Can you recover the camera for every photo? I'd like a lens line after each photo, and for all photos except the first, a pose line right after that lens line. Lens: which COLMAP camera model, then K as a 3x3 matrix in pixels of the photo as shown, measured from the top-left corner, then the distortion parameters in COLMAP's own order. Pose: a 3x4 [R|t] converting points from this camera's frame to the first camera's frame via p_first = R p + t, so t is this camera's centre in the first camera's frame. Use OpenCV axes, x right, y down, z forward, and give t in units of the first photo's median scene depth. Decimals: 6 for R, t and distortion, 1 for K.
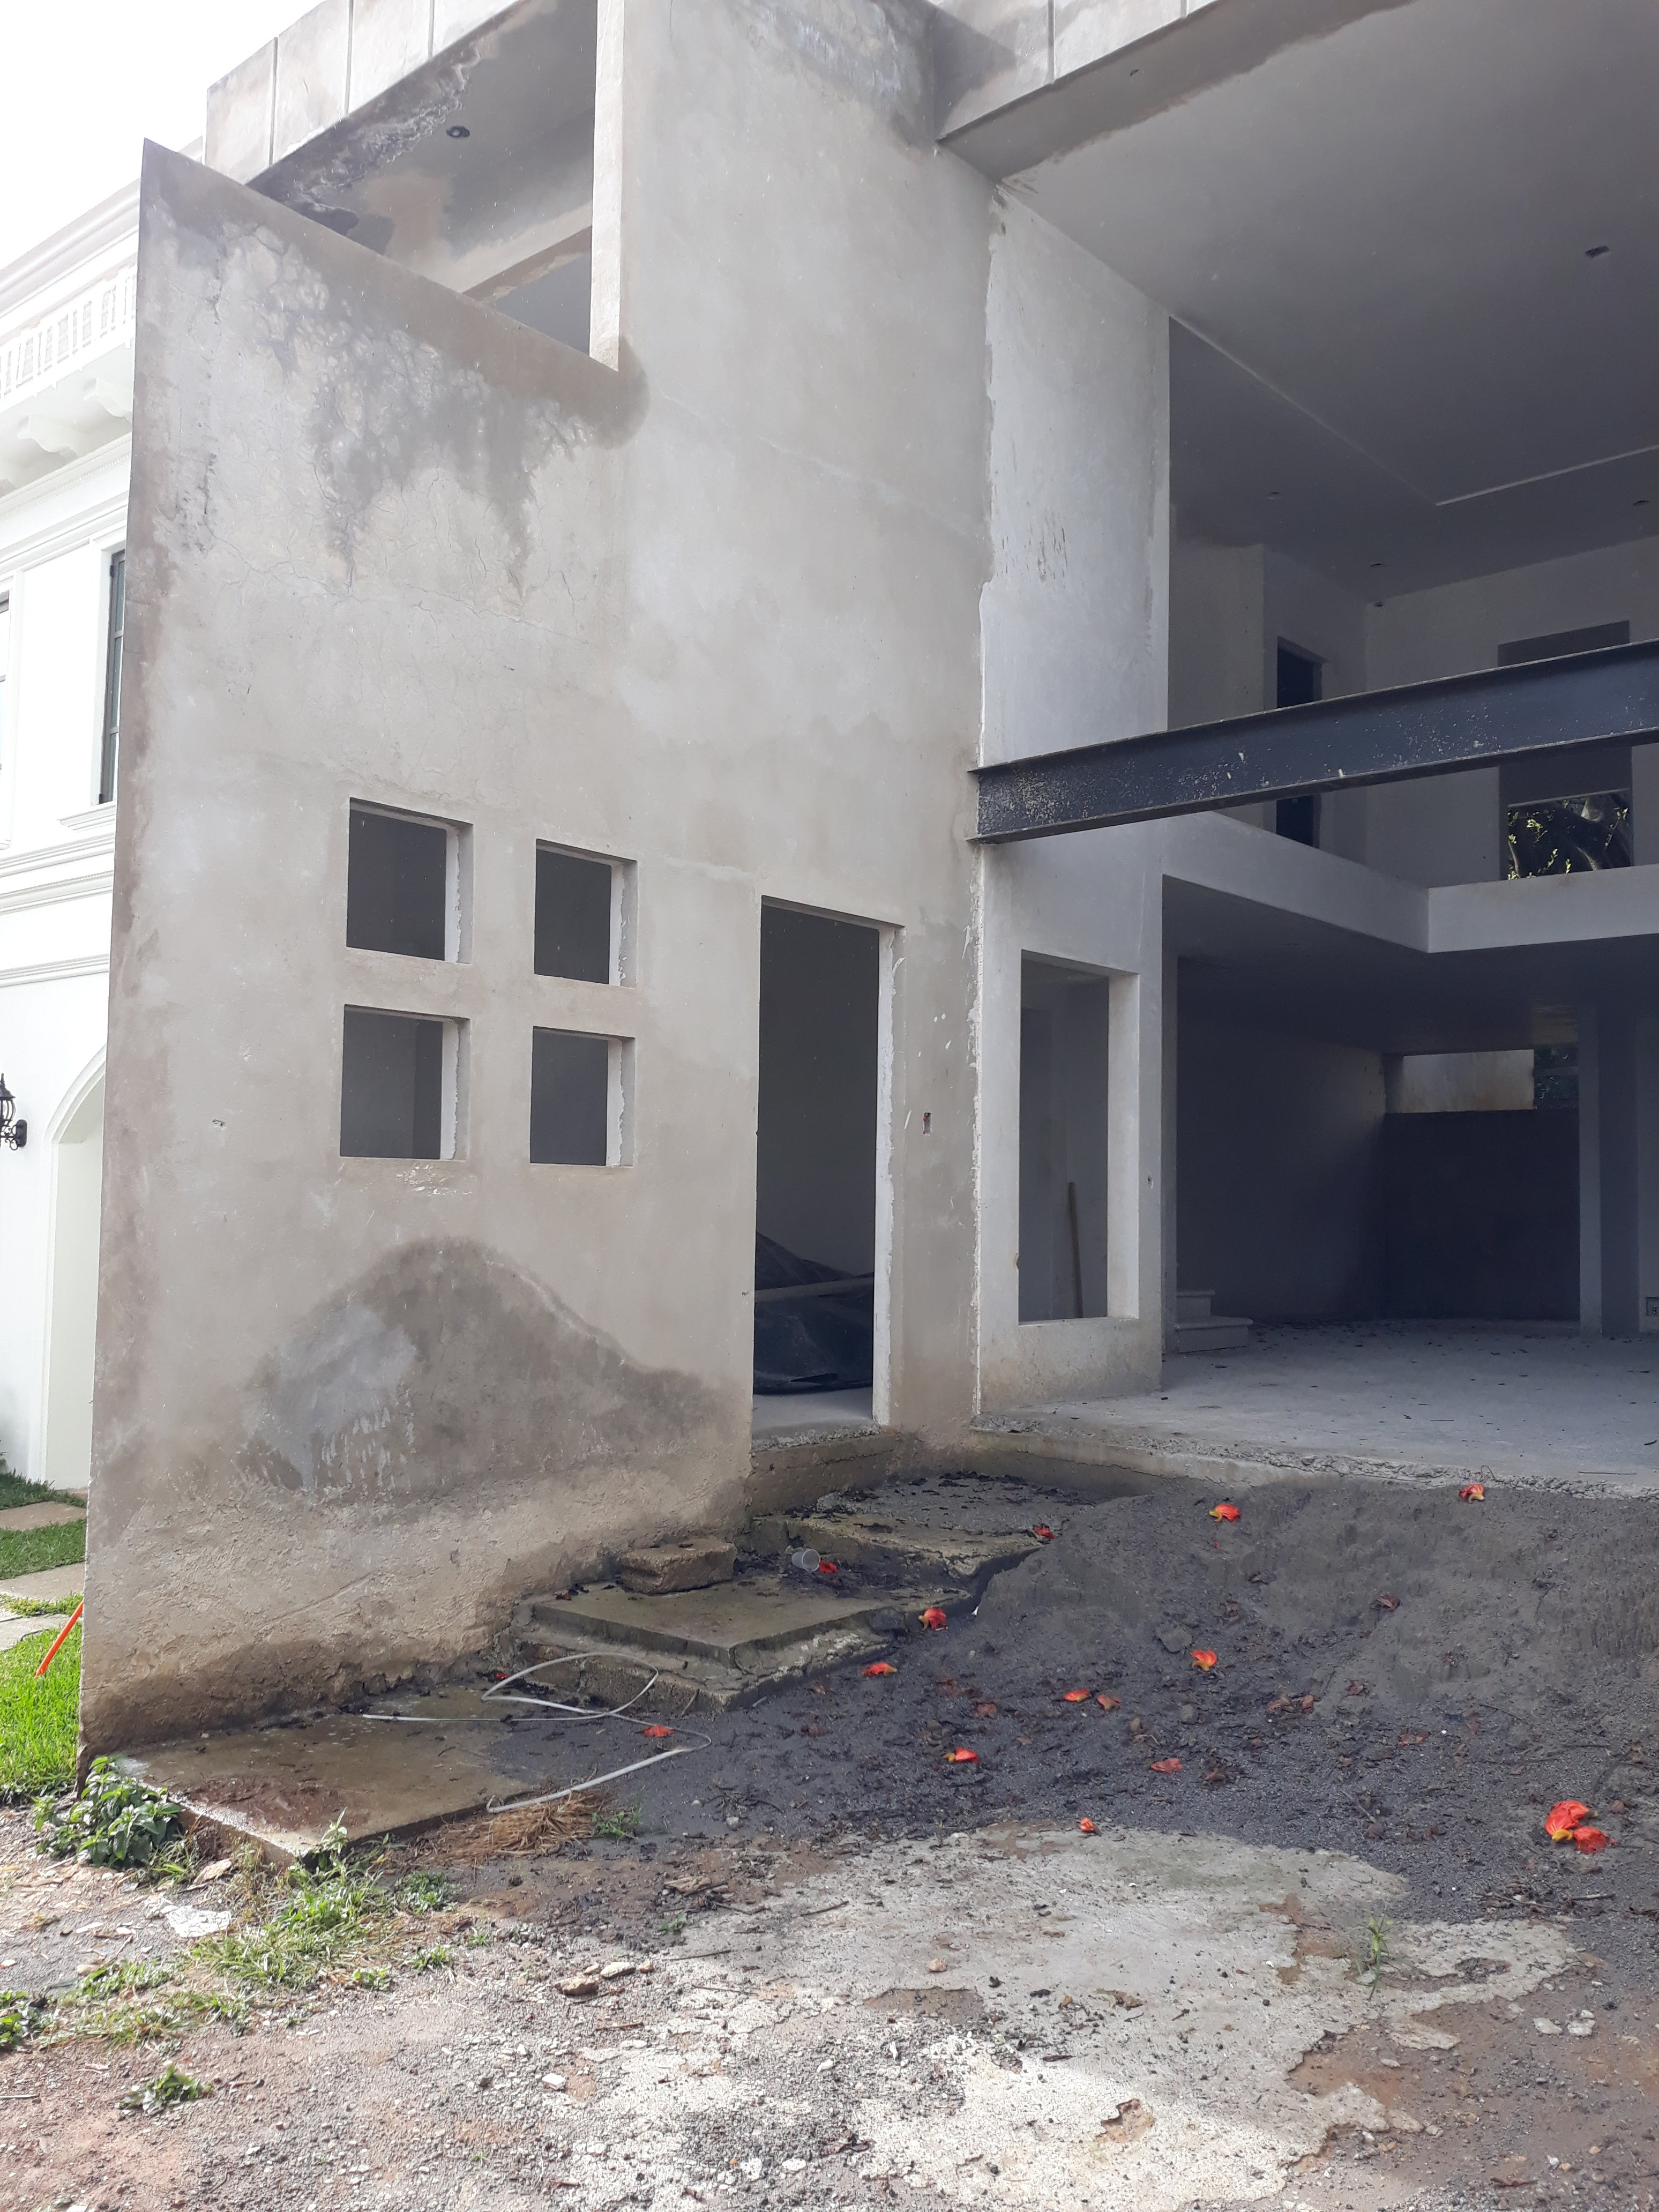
lens RADIAL K [[1790.3, 0, 829.5], [0, 1790.3, 1106.0], [0, 0, 1]] dist [0.102871, -0.276880]
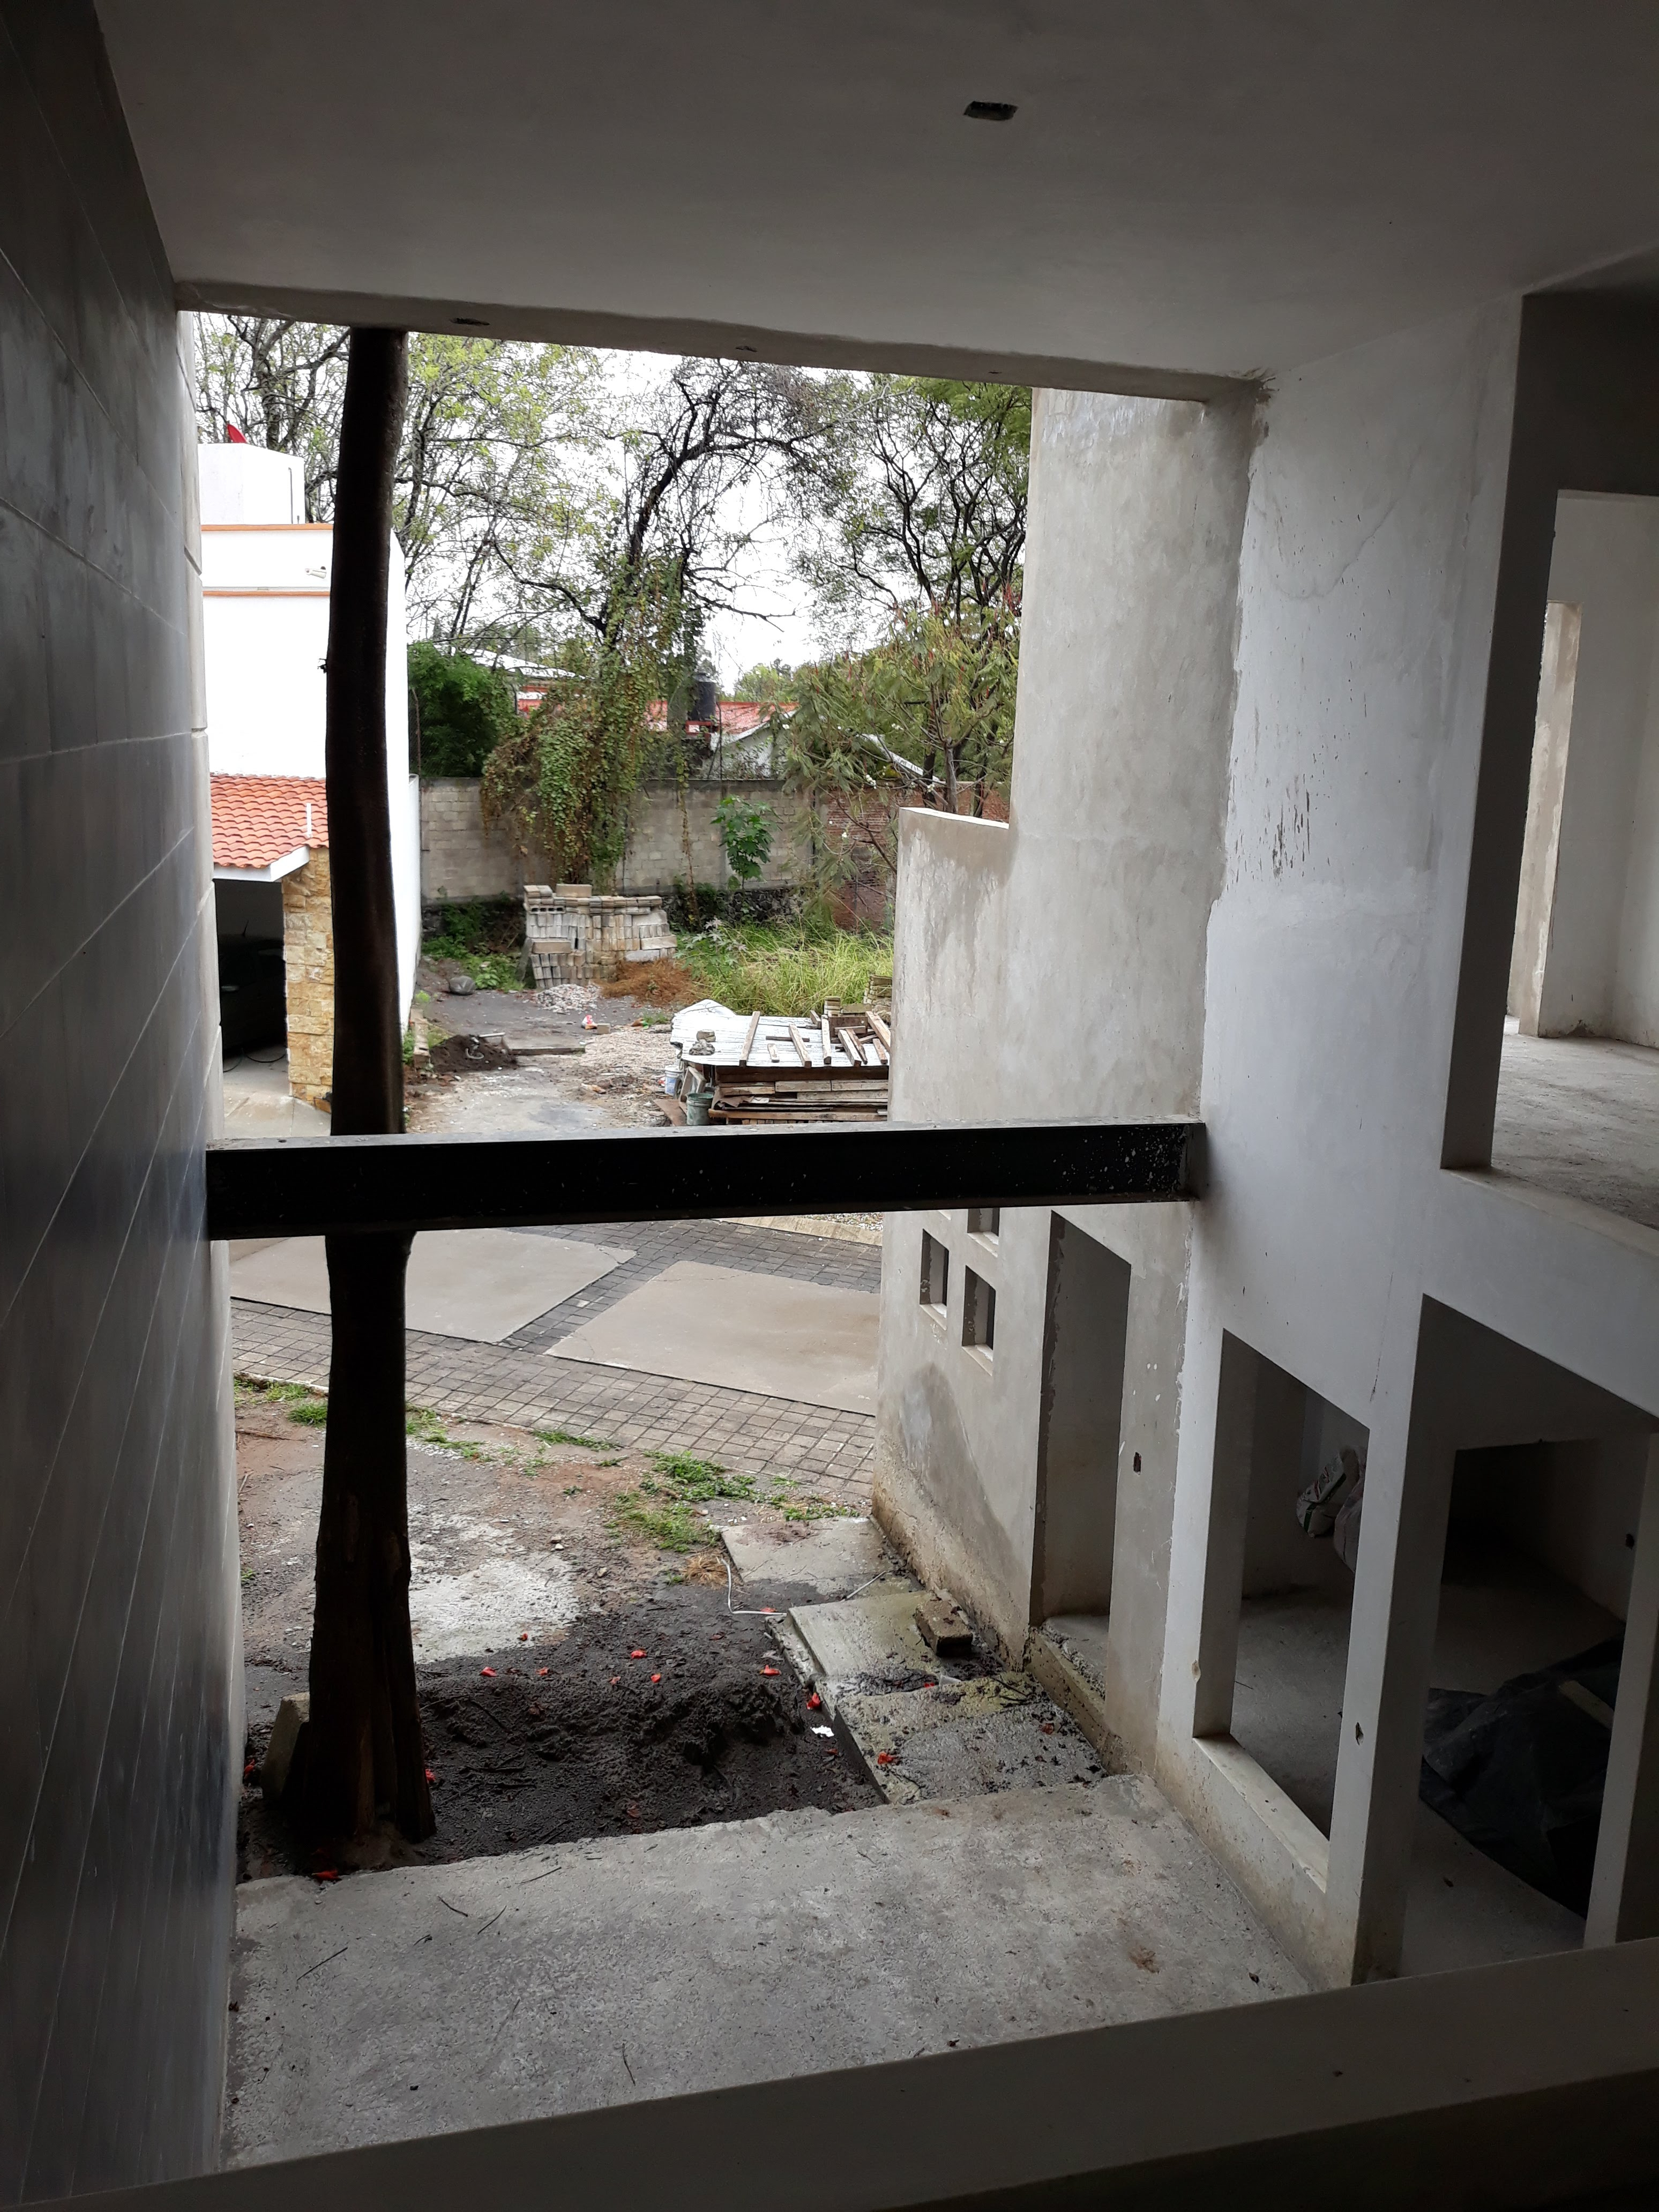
lens RADIAL K [[1790.3, 0, 829.5], [0, 1790.3, 1106.0], [0, 0, 1]] dist [0.102871, -0.276880]
pose [[-0.555917, 0.133103, -0.820512, 0.813917], [0.005397, 0.987654, 0.156559, -0.296345], [0.831220, 0.082605, -0.549772, 1.194647]]
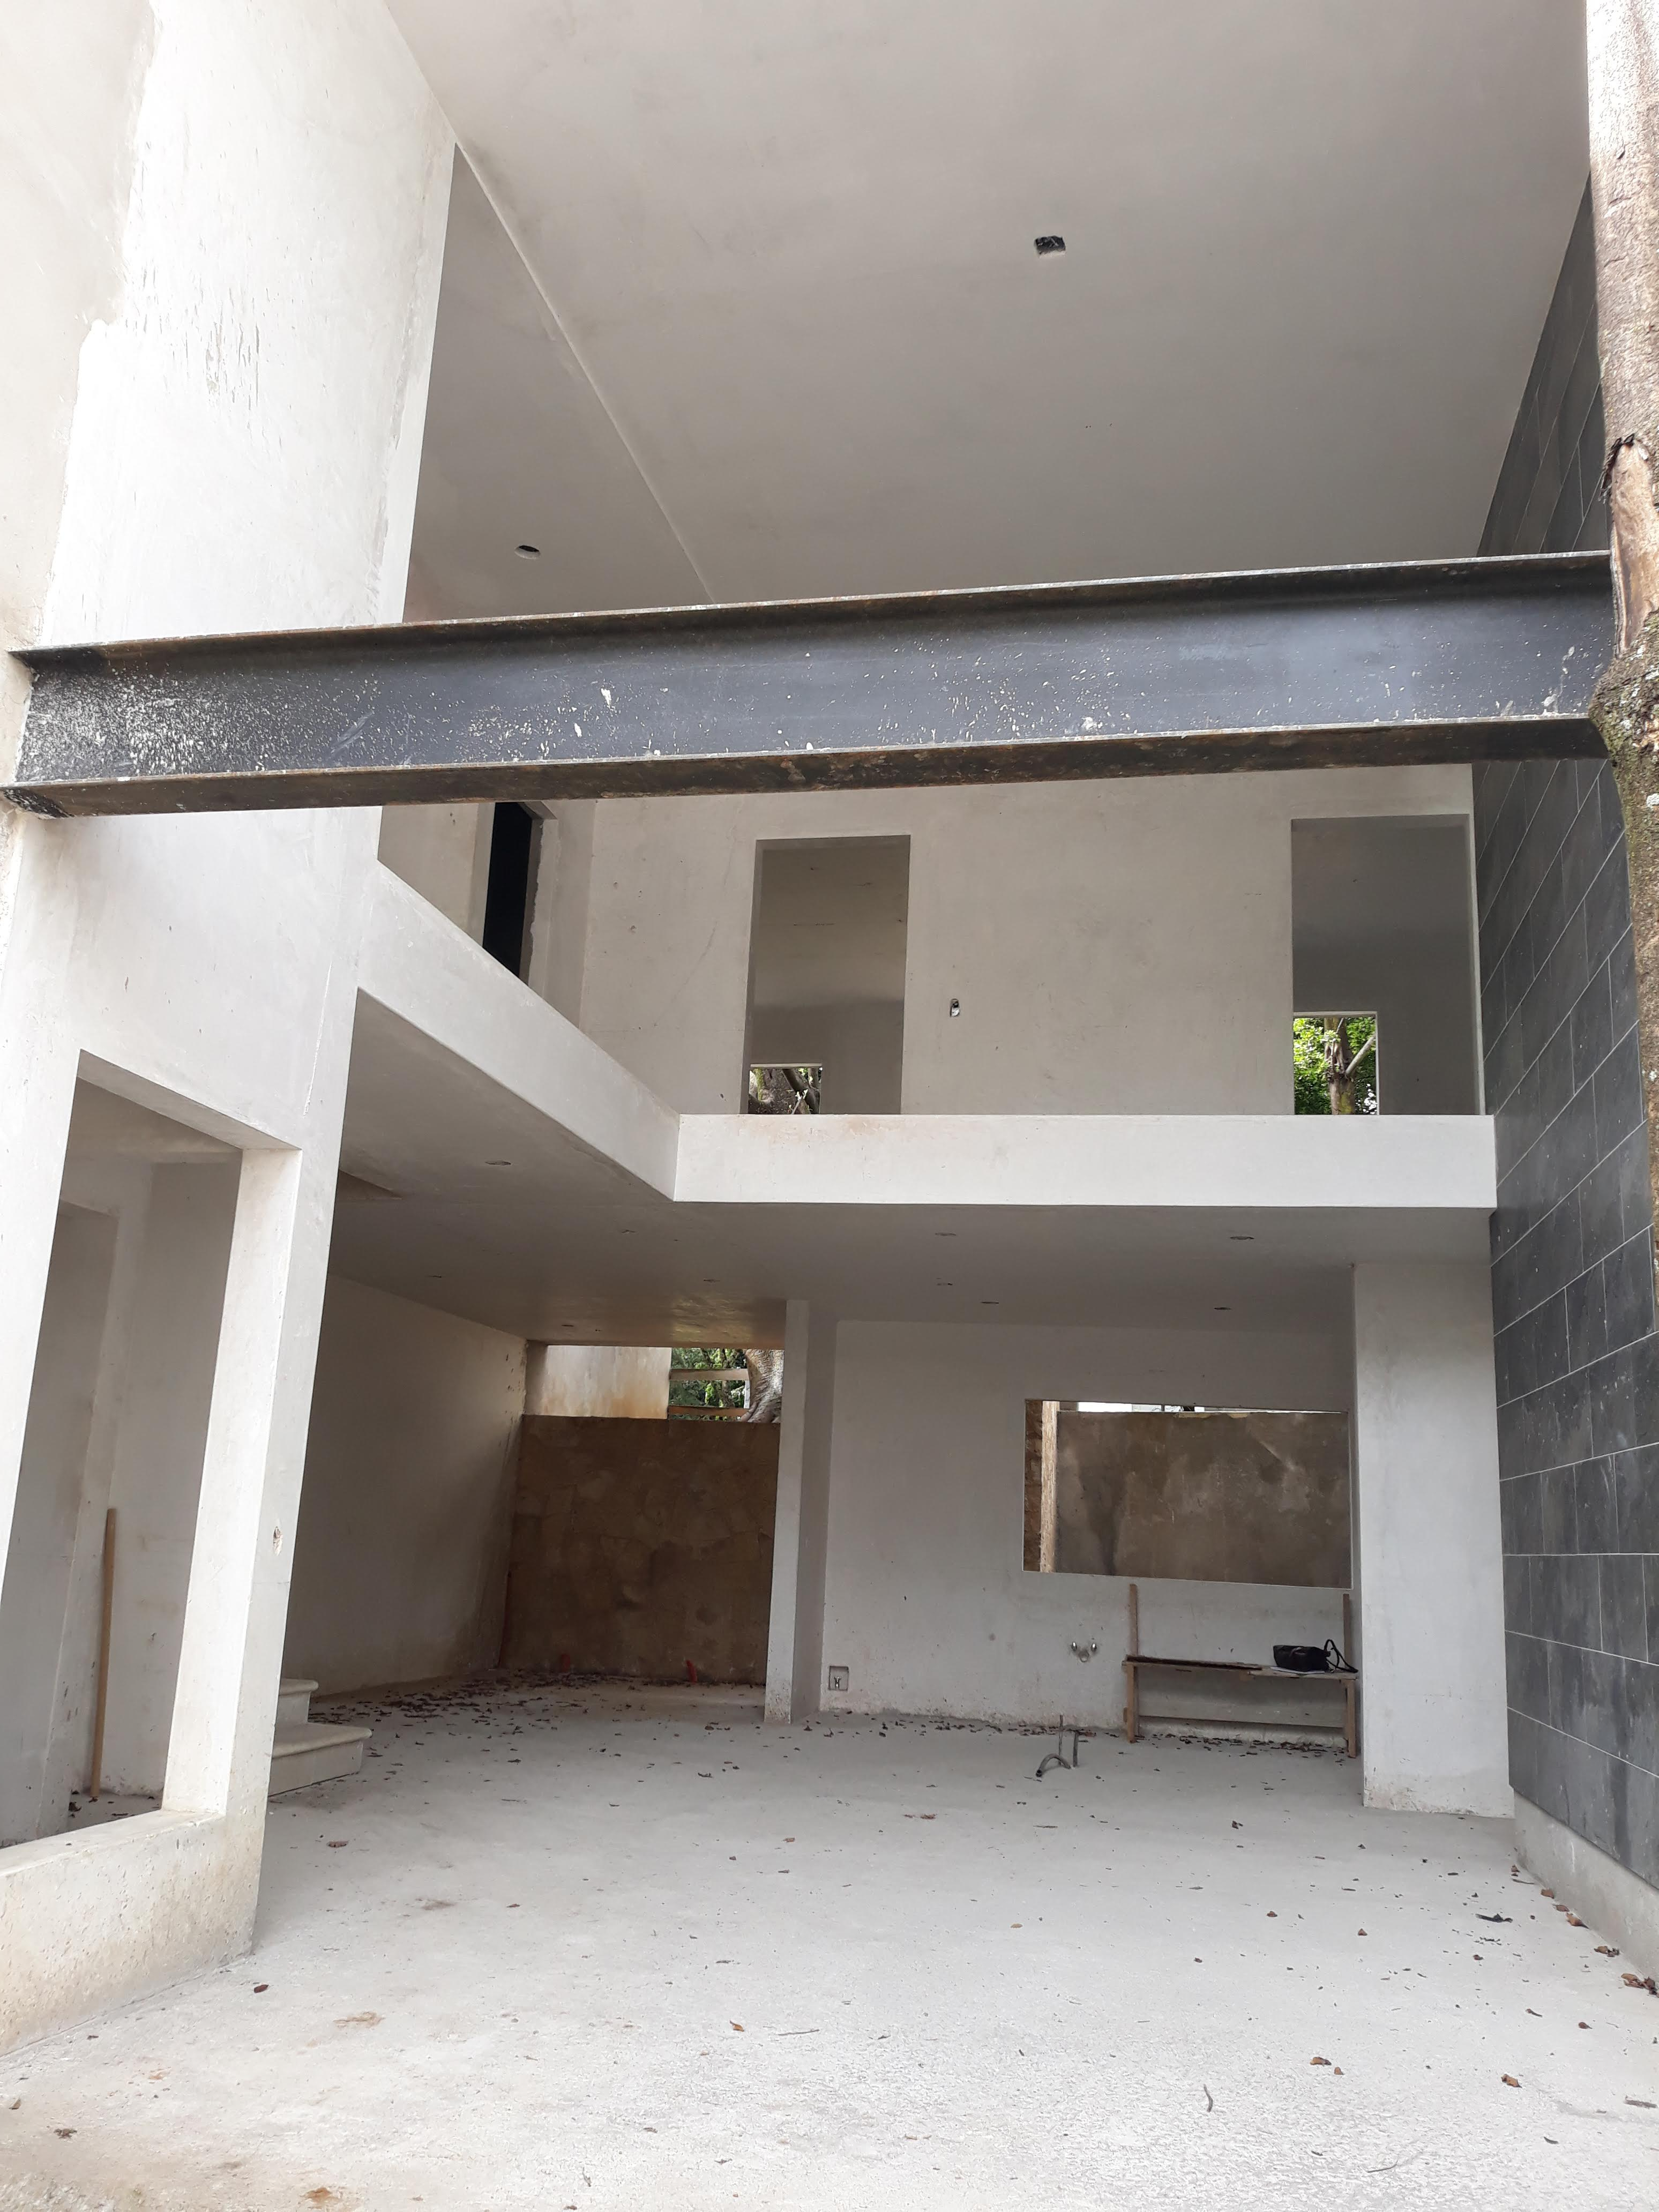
lens RADIAL K [[1837.7, 0, 806.4], [0, 1837.7, 1097.5], [0, 0, 1]] dist [0.001992, -0.004715]
pose [[0.878157, 0.138247, 0.457960, 0.048182], [-0.064265, 0.982746, -0.173435, -0.002251], [-0.474036, 0.122872, 0.871890, 0.428491]]
